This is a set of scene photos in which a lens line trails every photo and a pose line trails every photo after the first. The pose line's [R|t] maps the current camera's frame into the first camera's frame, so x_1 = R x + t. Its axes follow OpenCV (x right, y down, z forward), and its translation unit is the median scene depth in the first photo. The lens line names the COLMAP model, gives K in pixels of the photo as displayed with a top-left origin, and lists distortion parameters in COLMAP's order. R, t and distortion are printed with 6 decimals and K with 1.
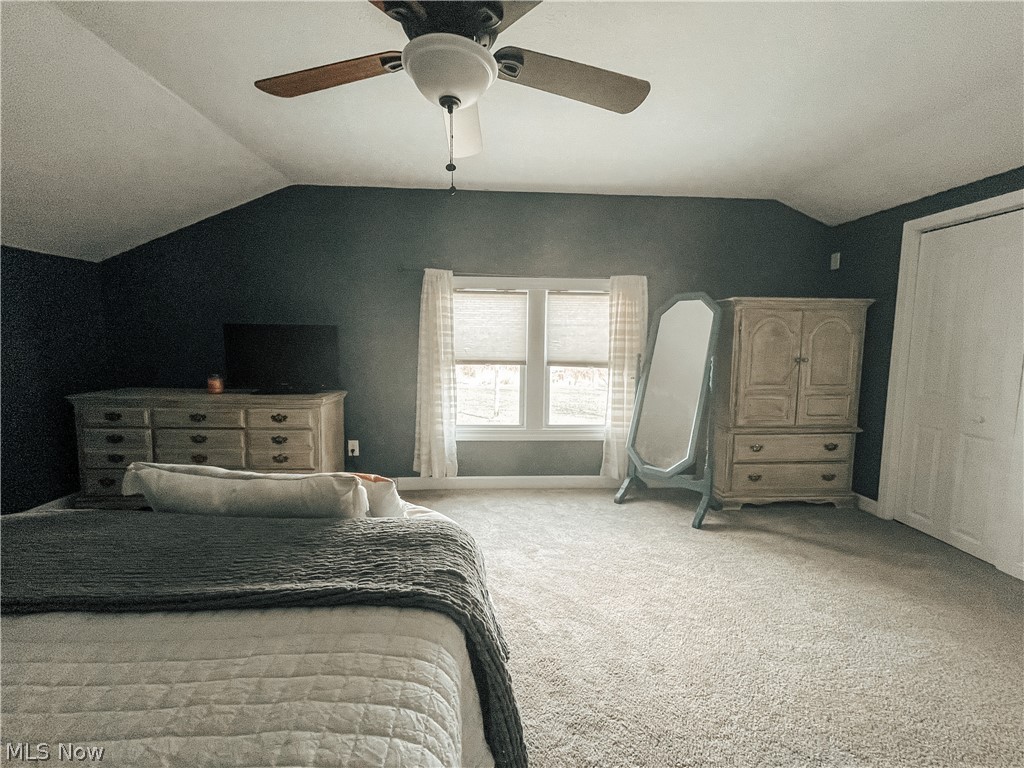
lens RADIAL K [[417.7, 0, 512.4], [0, 417.7, 378.7], [0, 0, 1]] dist [-0.003858, 0.000001]
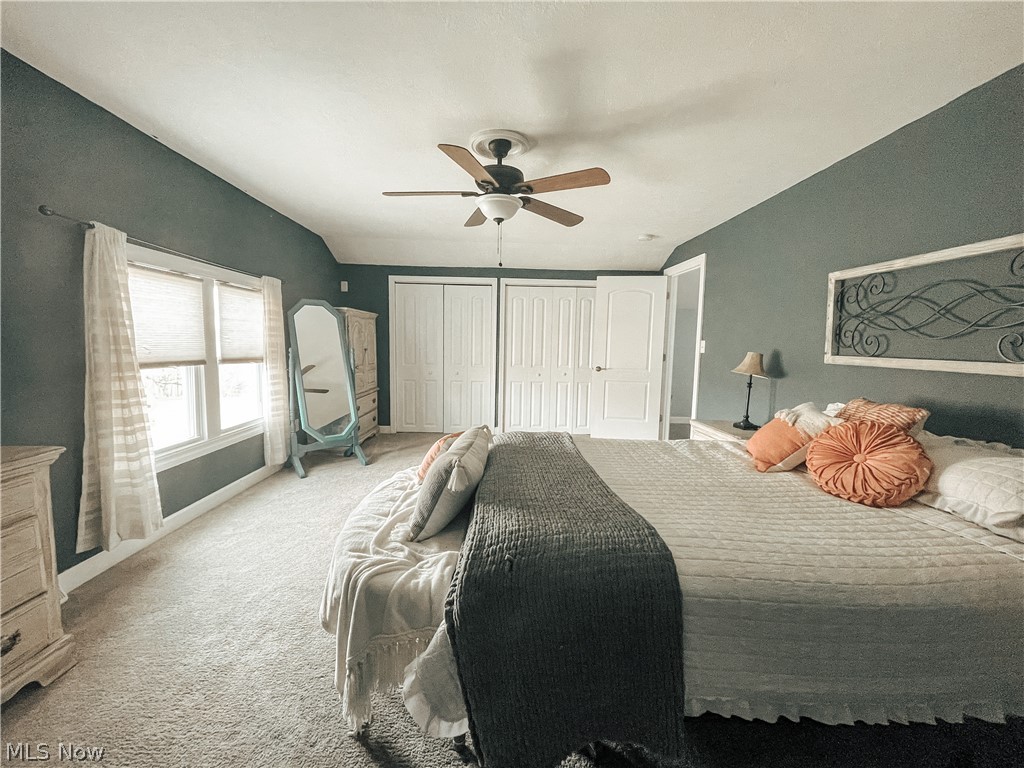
lens RADIAL K [[417.7, 0, 509.8], [0, 417.7, 382.4], [0, 0, 1]] dist [-0.003858, 0.000001]
pose [[0.026069, -0.102861, 0.994354, -0.819182], [0.073995, 0.992162, 0.100695, -0.036673], [-0.996918, 0.070952, 0.033476, 0.355874]]
